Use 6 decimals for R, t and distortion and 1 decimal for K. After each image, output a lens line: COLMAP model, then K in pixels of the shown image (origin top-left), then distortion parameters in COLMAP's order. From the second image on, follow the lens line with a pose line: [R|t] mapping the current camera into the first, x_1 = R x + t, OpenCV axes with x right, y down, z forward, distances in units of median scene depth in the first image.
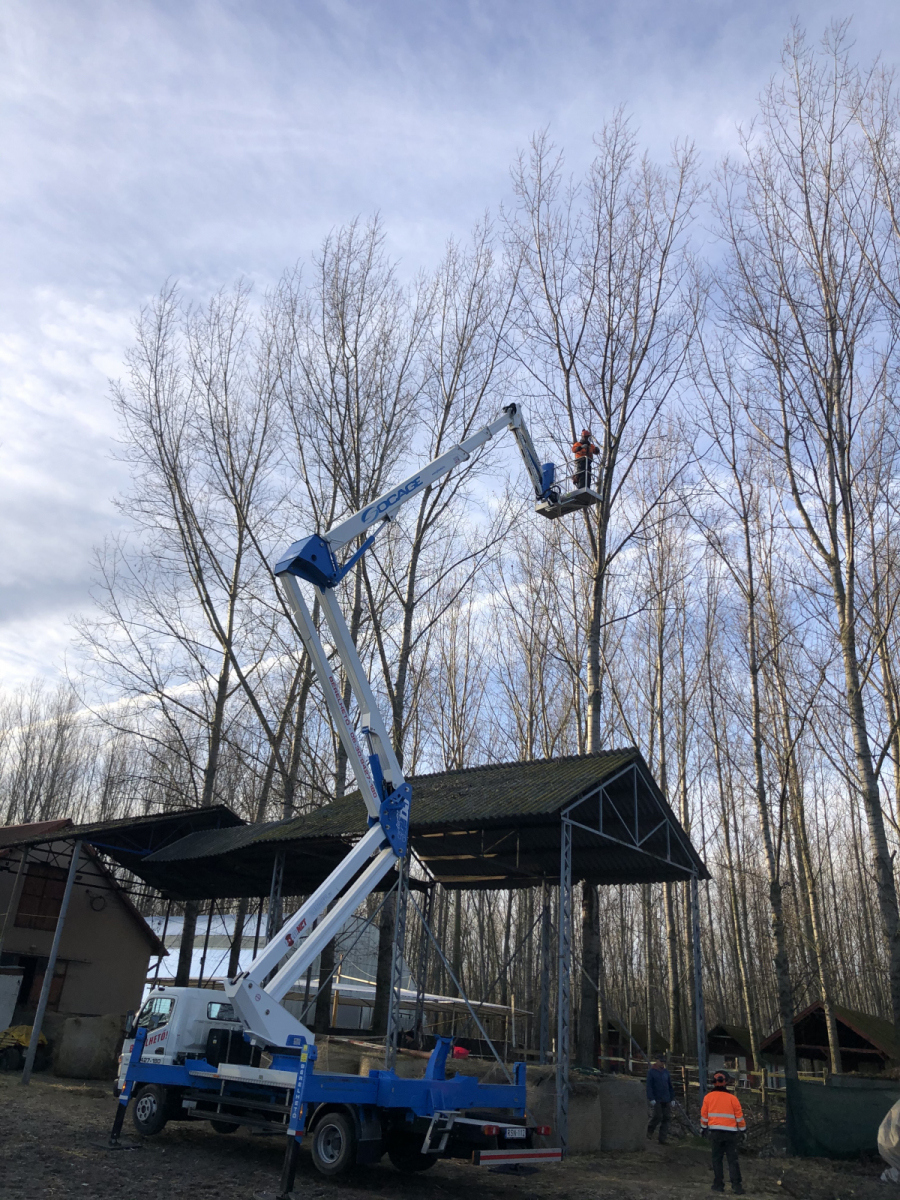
lens RADIAL K [[952.7, 0, 450.0], [0, 952.7, 600.0], [0, 0, 1]] dist [0.010211, 0.015438]
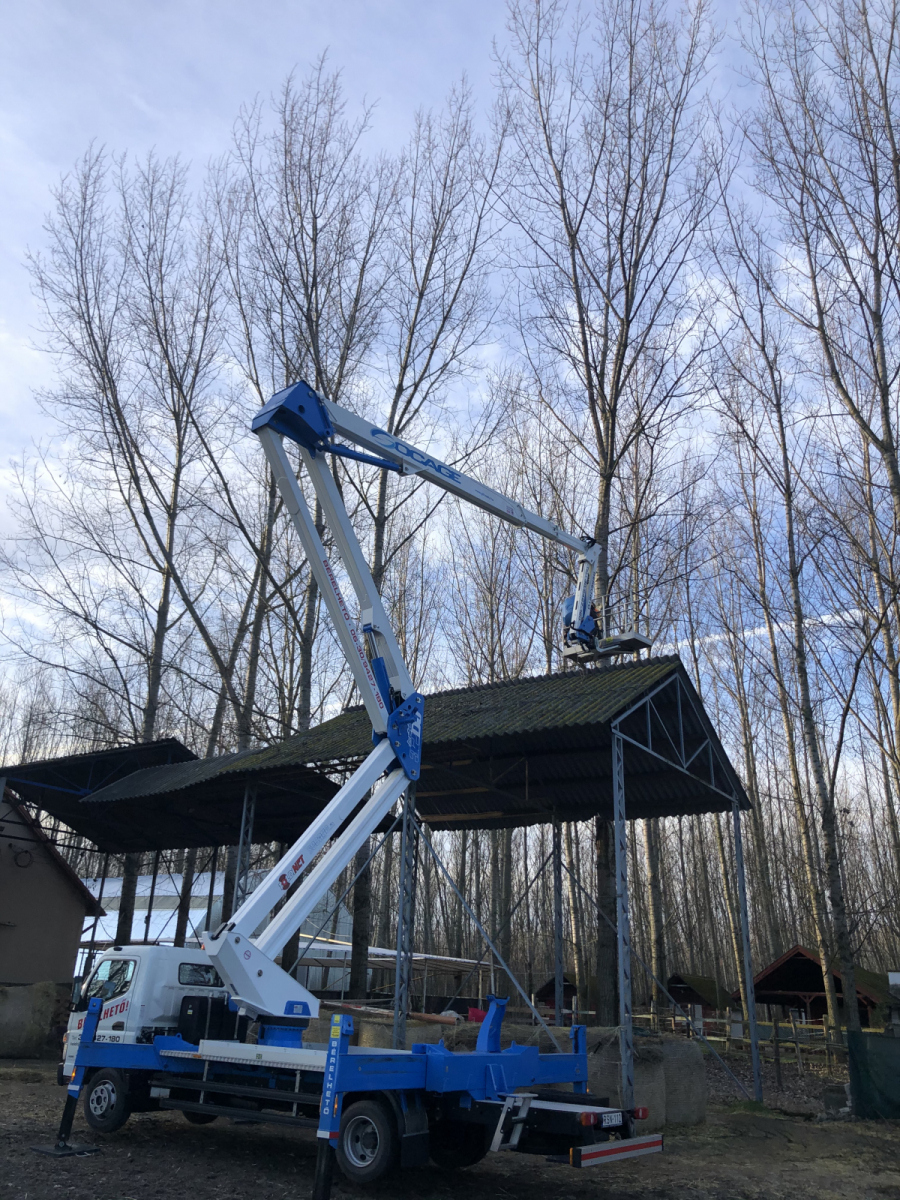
lens RADIAL K [[961.8, 0, 450.0], [0, 961.8, 600.0], [0, 0, 1]] dist [0.015601, -0.006200]
pose [[0.997296, -0.001537, 0.073474, -0.079651], [-0.001462, 0.999169, 0.040736, 0.081123], [-0.073475, -0.040733, 0.996465, 0.185205]]
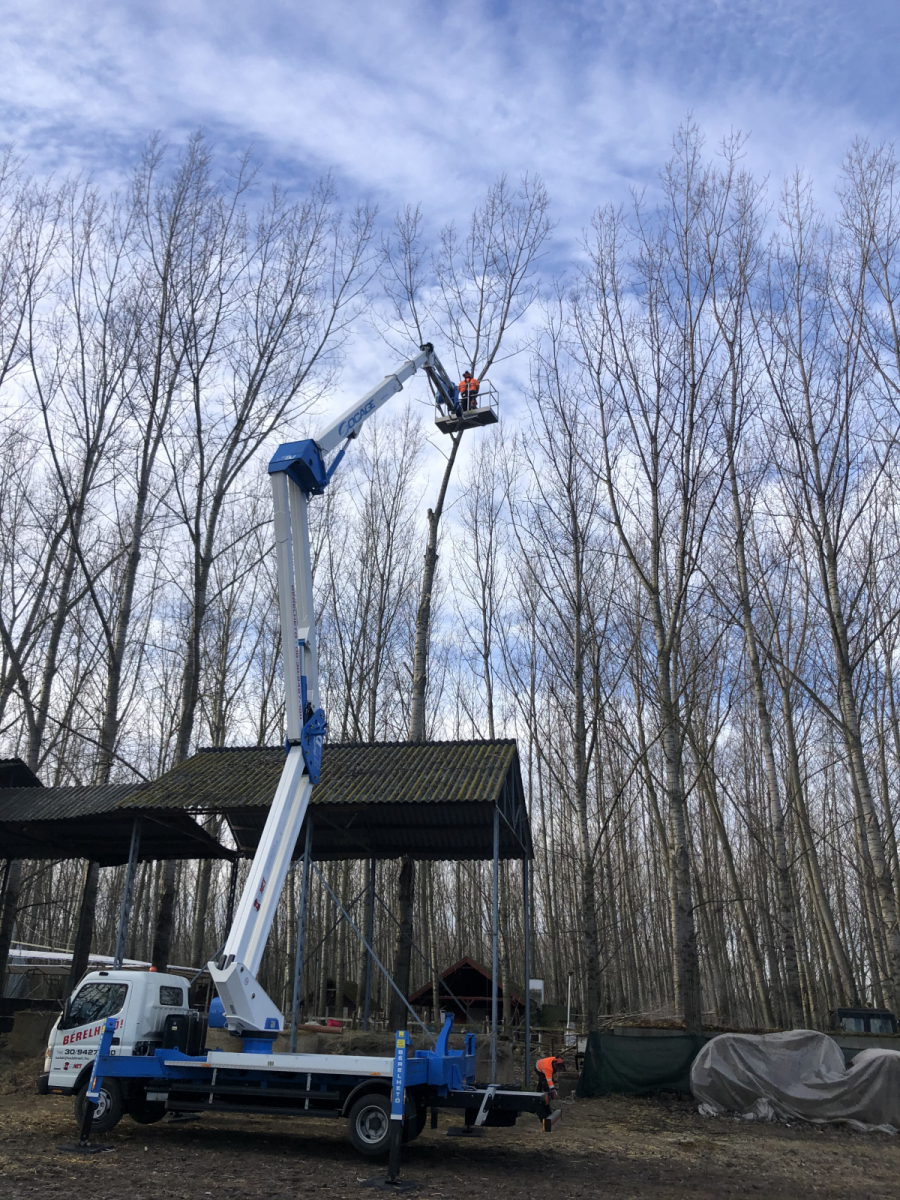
lens RADIAL K [[952.7, 0, 450.0], [0, 952.7, 600.0], [0, 0, 1]] dist [0.010211, 0.015438]
pose [[0.892064, 0.142567, 0.428832, -0.404054], [-0.161715, 0.986802, 0.008335, 0.000015], [-0.421984, -0.076784, 0.903346, 0.068648]]
